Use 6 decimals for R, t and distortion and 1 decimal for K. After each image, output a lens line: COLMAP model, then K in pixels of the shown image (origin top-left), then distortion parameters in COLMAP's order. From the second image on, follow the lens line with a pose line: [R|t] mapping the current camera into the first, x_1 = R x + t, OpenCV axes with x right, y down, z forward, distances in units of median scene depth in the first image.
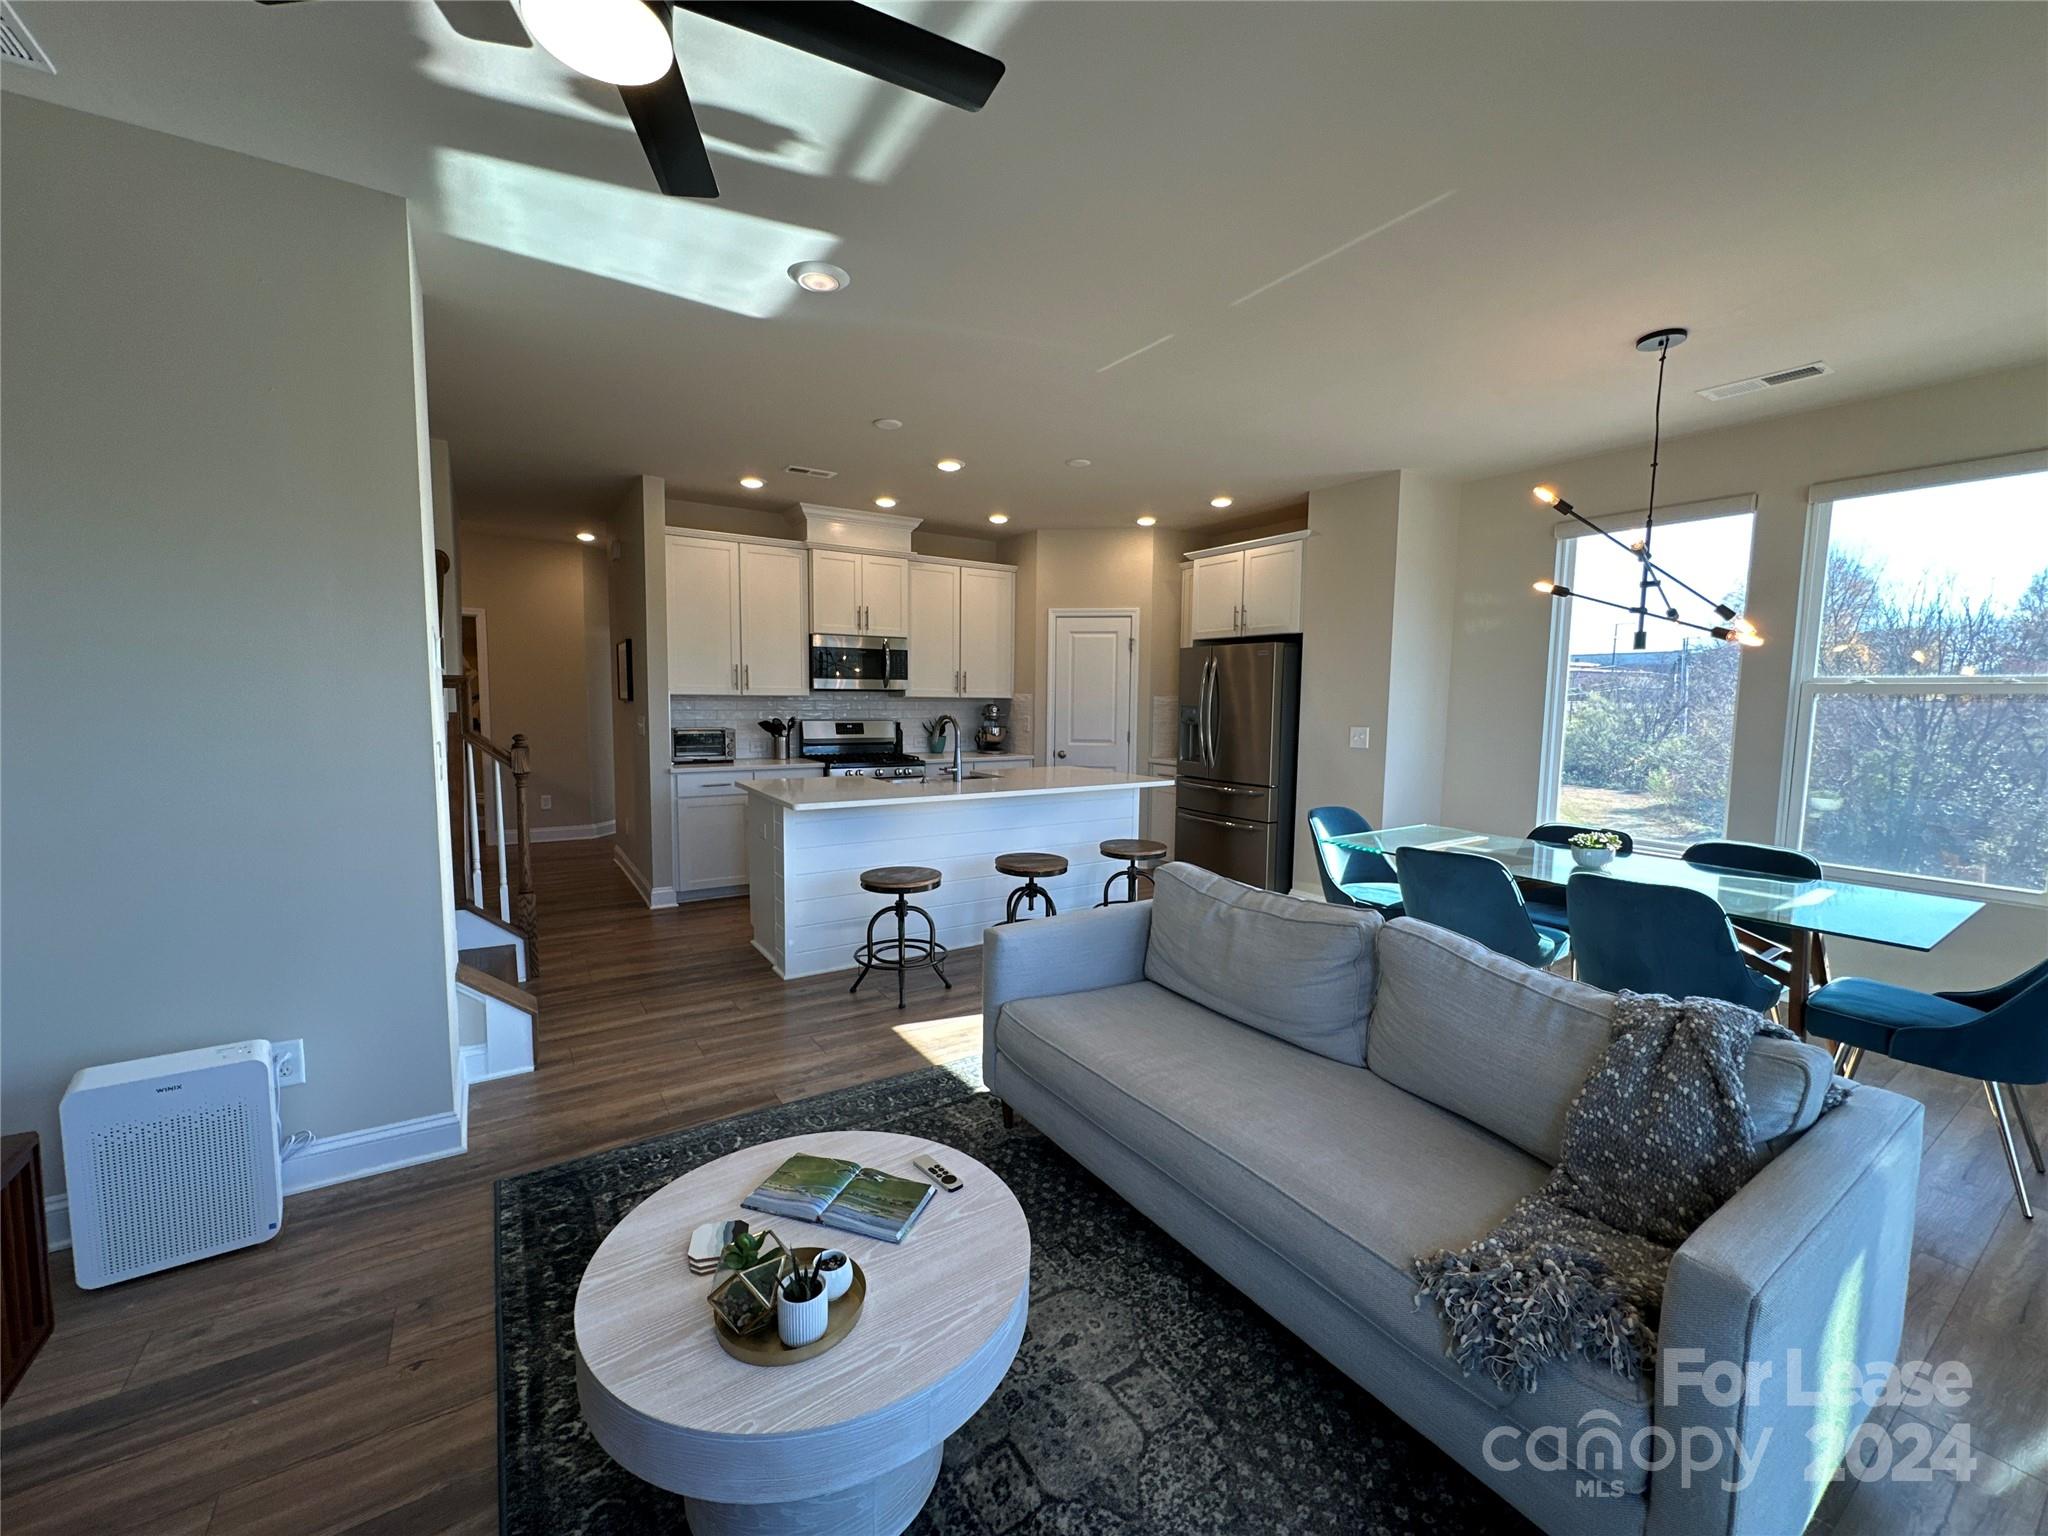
lens RADIAL K [[820.1, 0, 1024.4], [0, 820.1, 775.6], [0, 0, 1]] dist [-0.003201, 0.001161]
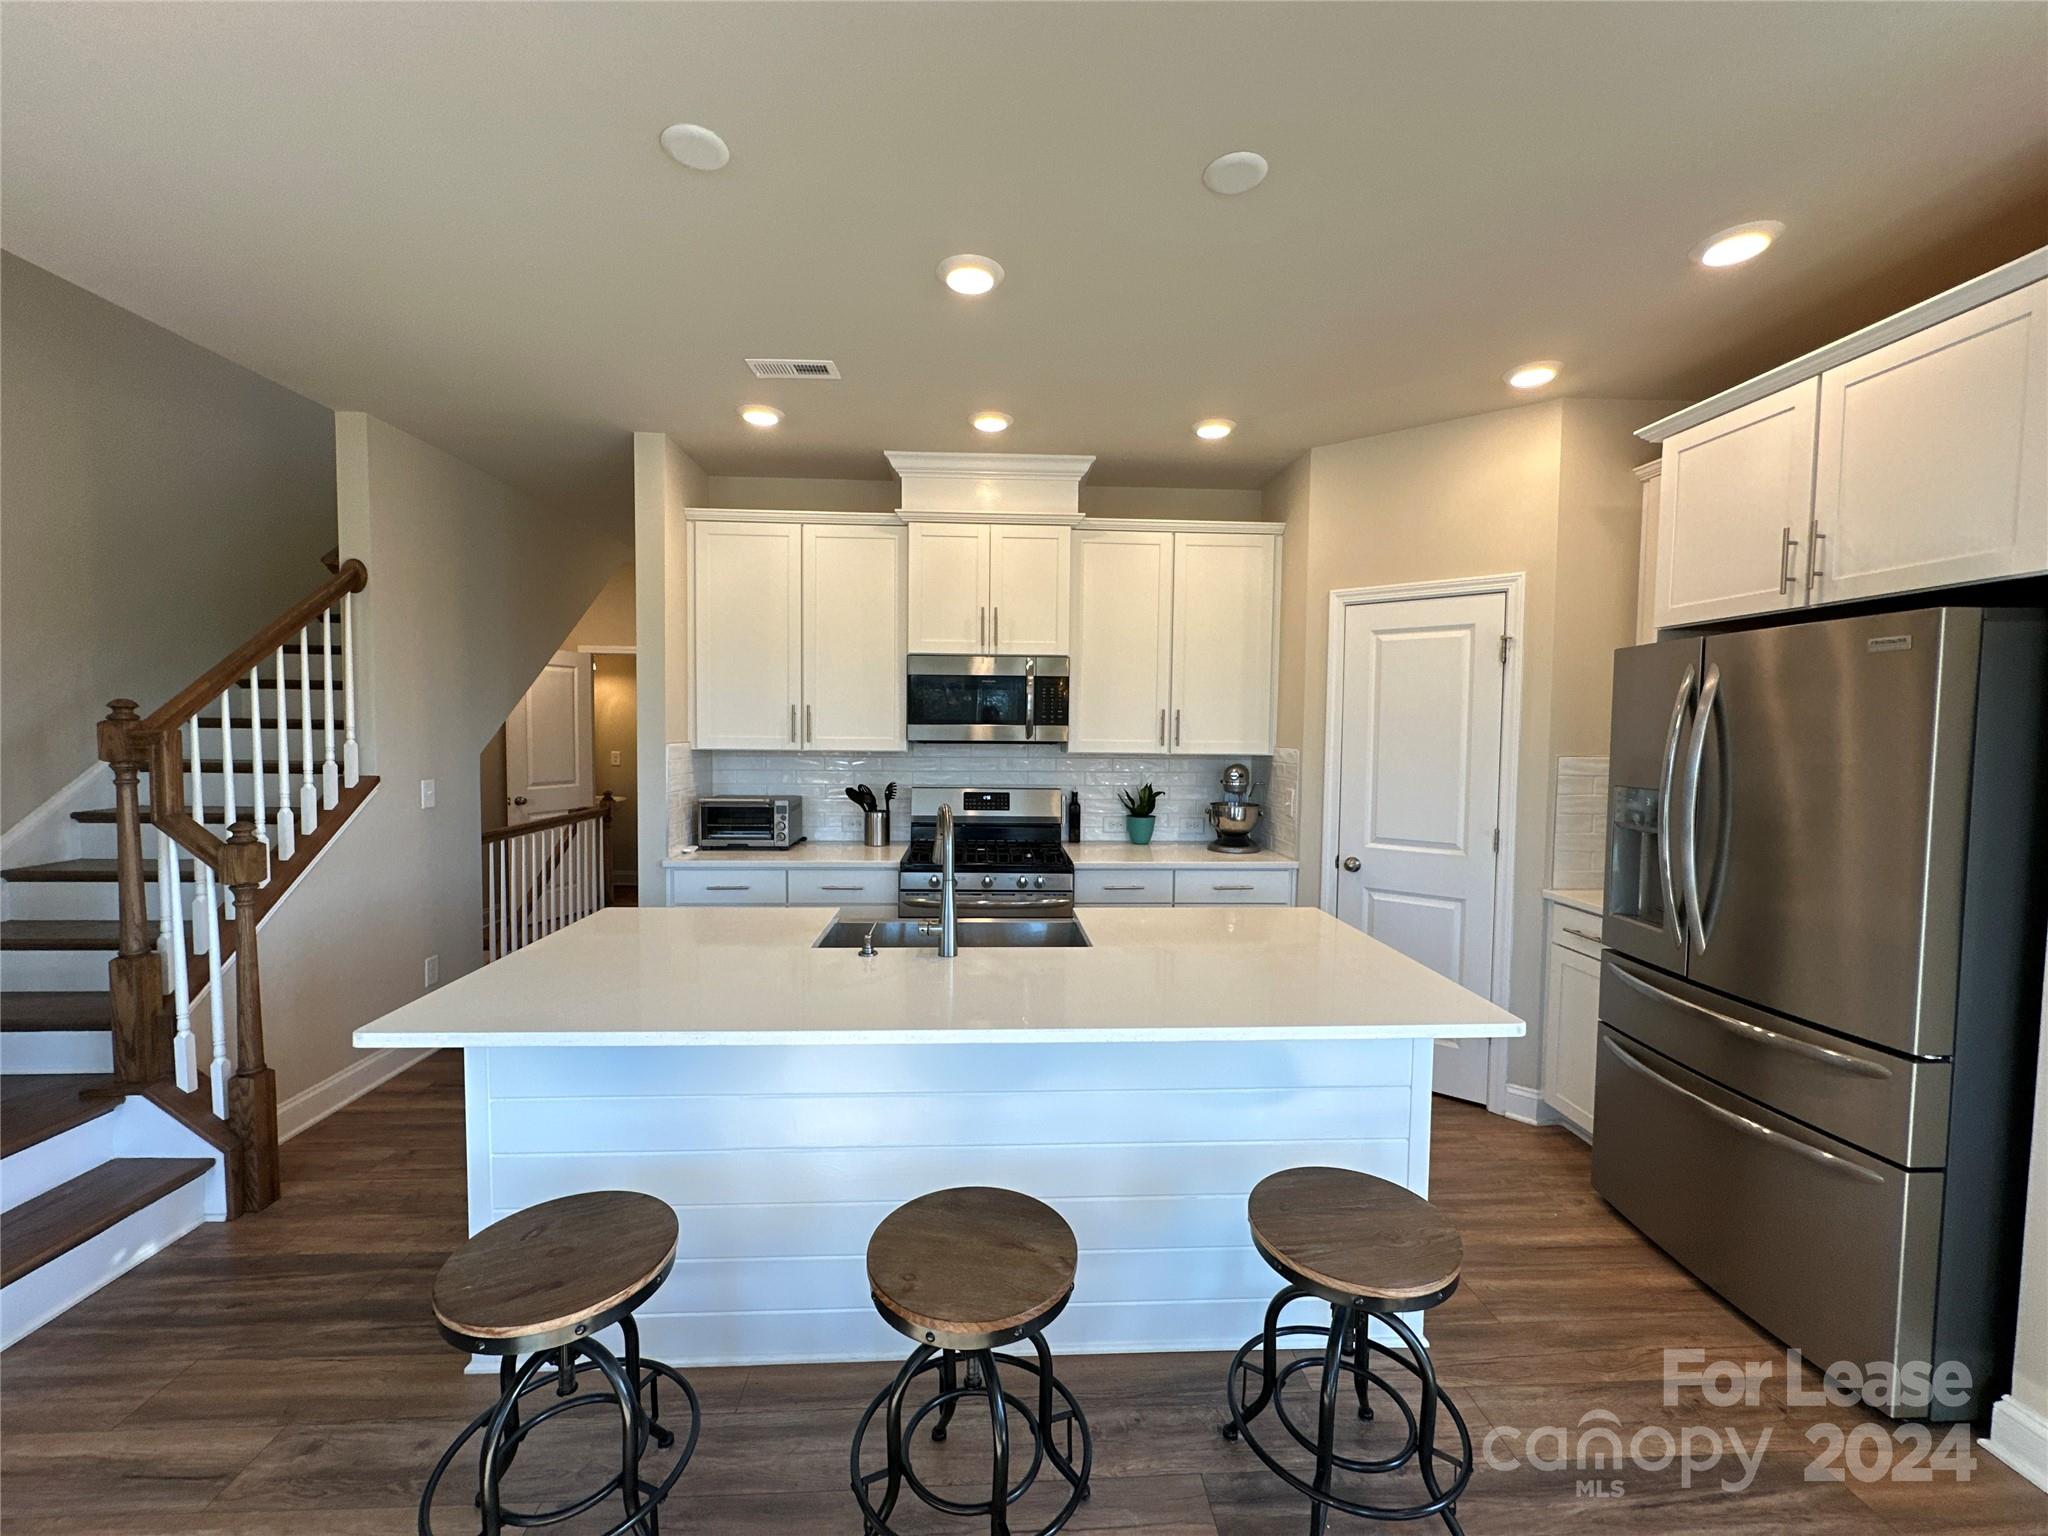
lens RADIAL K [[820.1, 0, 1021.2], [0, 820.1, 773.2], [0, 0, 1]] dist [-0.003201, 0.001161]
pose [[0.865289, 0.024326, -0.500682, 0.138840], [-0.048717, 0.998175, -0.035696, -0.061421], [0.498900, 0.055279, 0.864895, 0.488535]]
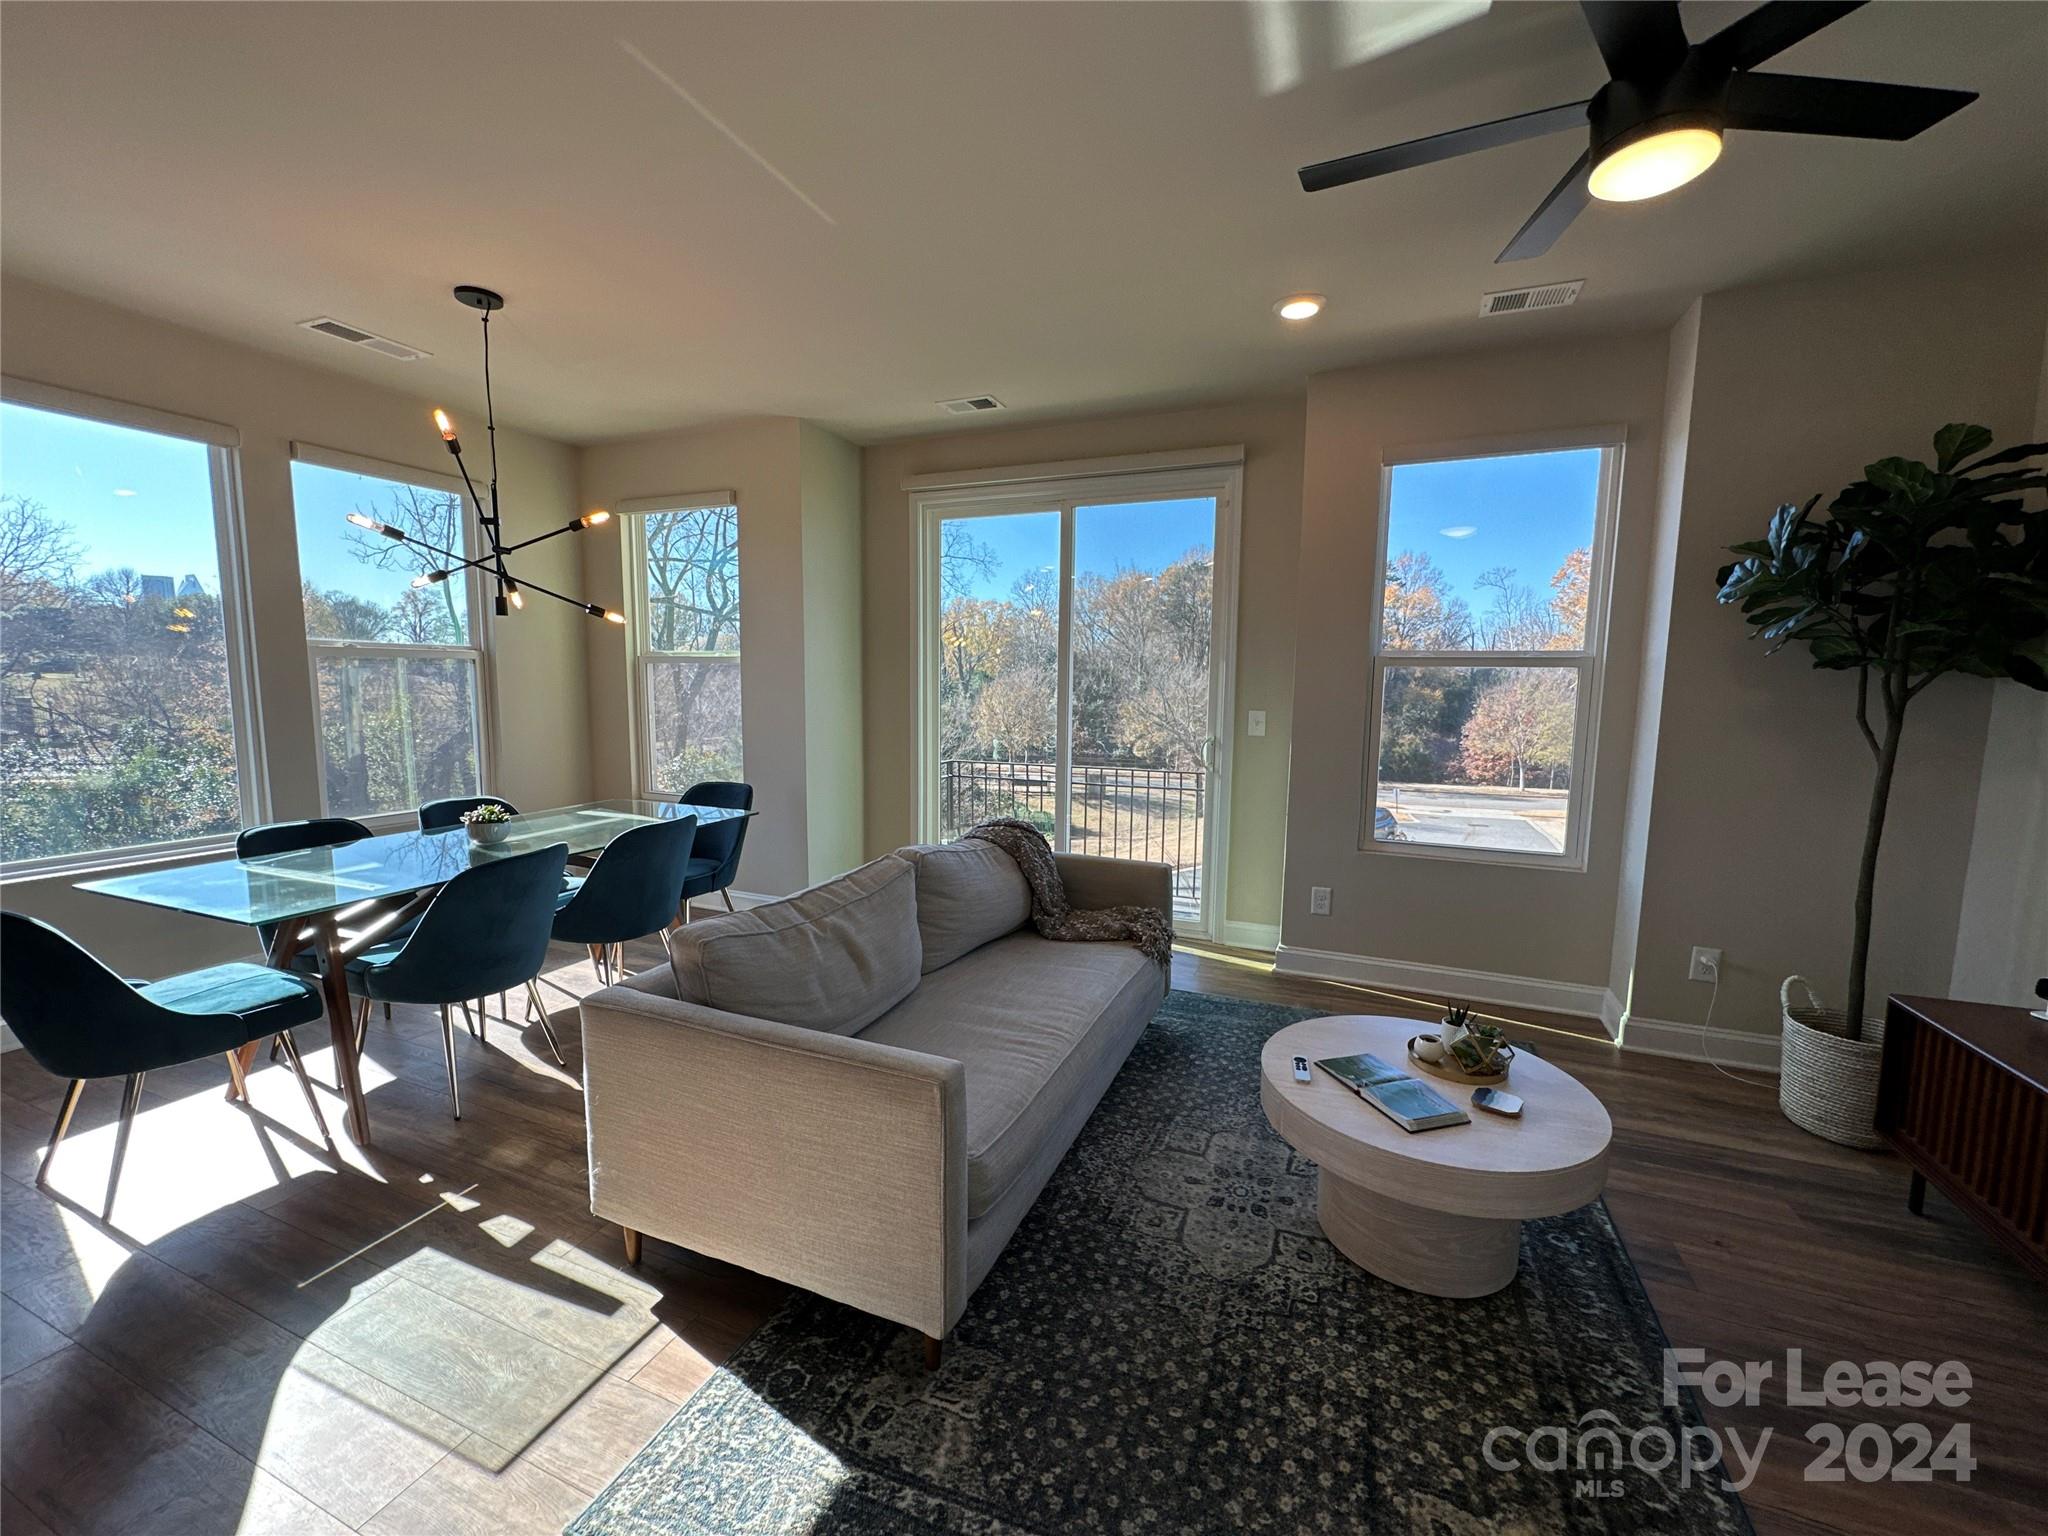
lens RADIAL K [[820.1, 0, 1021.1], [0, 820.1, 770.4], [0, 0, 1]] dist [-0.003201, 0.001161]
pose [[-0.560344, -0.112303, 0.820611, -0.228974], [0.060846, 0.982507, 0.176006, -0.053948], [-0.826022, 0.148555, -0.543709, 0.538321]]
